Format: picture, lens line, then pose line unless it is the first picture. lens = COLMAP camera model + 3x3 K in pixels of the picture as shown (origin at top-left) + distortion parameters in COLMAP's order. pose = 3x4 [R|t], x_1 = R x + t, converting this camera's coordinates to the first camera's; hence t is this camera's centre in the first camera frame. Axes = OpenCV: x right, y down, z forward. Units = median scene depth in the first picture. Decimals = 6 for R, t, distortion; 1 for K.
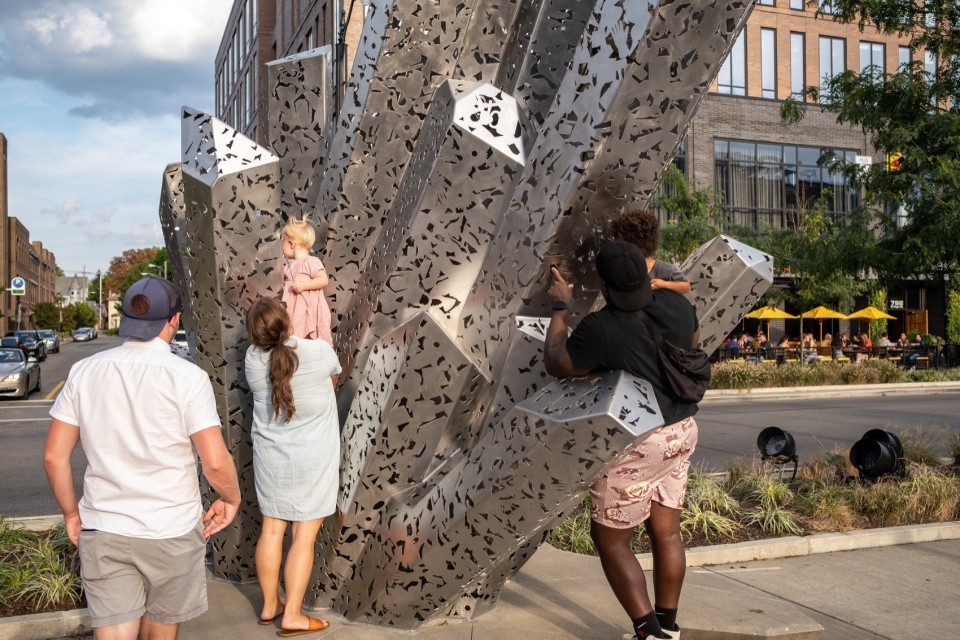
lens RADIAL K [[943.1, 0, 480.0], [0, 943.1, 320.0], [0, 0, 1]] dist [-0.072128, 0.176596]
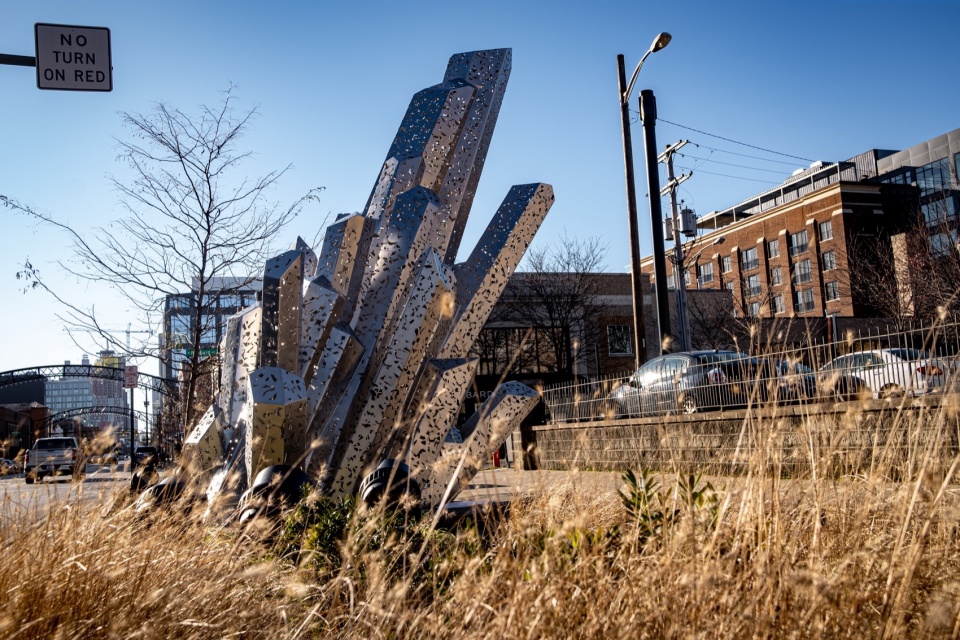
lens RADIAL K [[911.5, 0, 483.4], [0, 911.5, 321.3], [0, 0, 1]] dist [-0.065734, 0.159483]
pose [[0.011462, 0.129035, 0.991574, -2.278313], [0.046052, 0.990519, -0.129430, 0.192630], [-0.998873, 0.047148, 0.005411, 0.907300]]
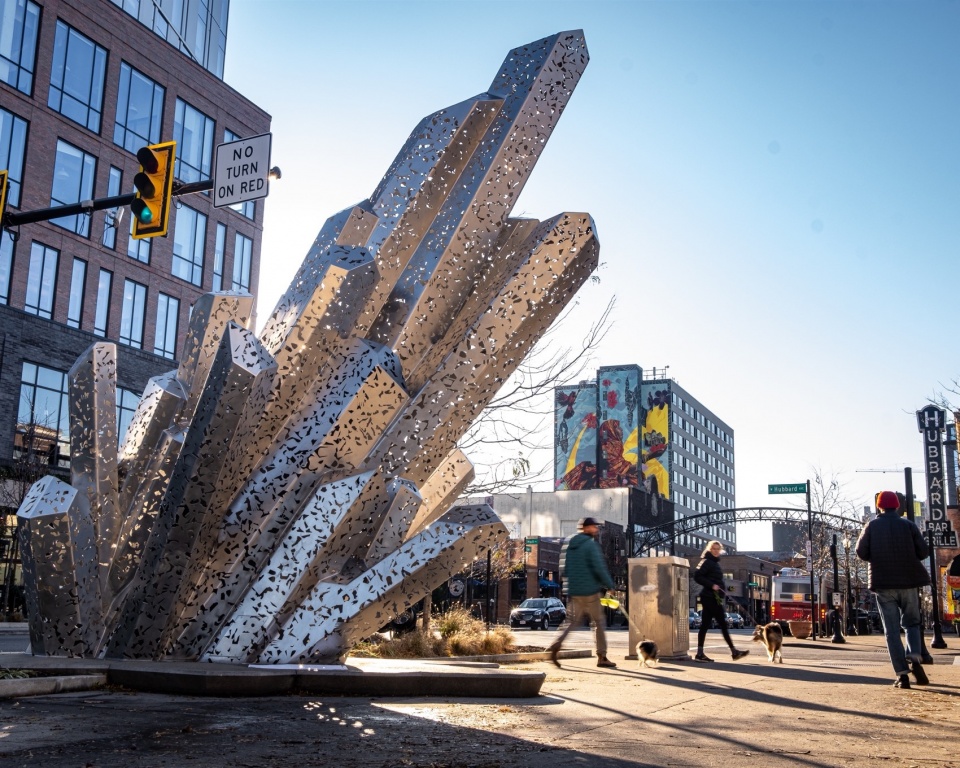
lens RADIAL K [[1091.8, 0, 480.6], [0, 1091.8, 386.6], [0, 0, 1]] dist [-0.031494, 0.058443]
pose [[0.703714, 0.167296, 0.690506, -1.281851], [-0.037658, 0.979299, -0.198887, 0.227207], [-0.709484, 0.113956, 0.695447, -0.551821]]
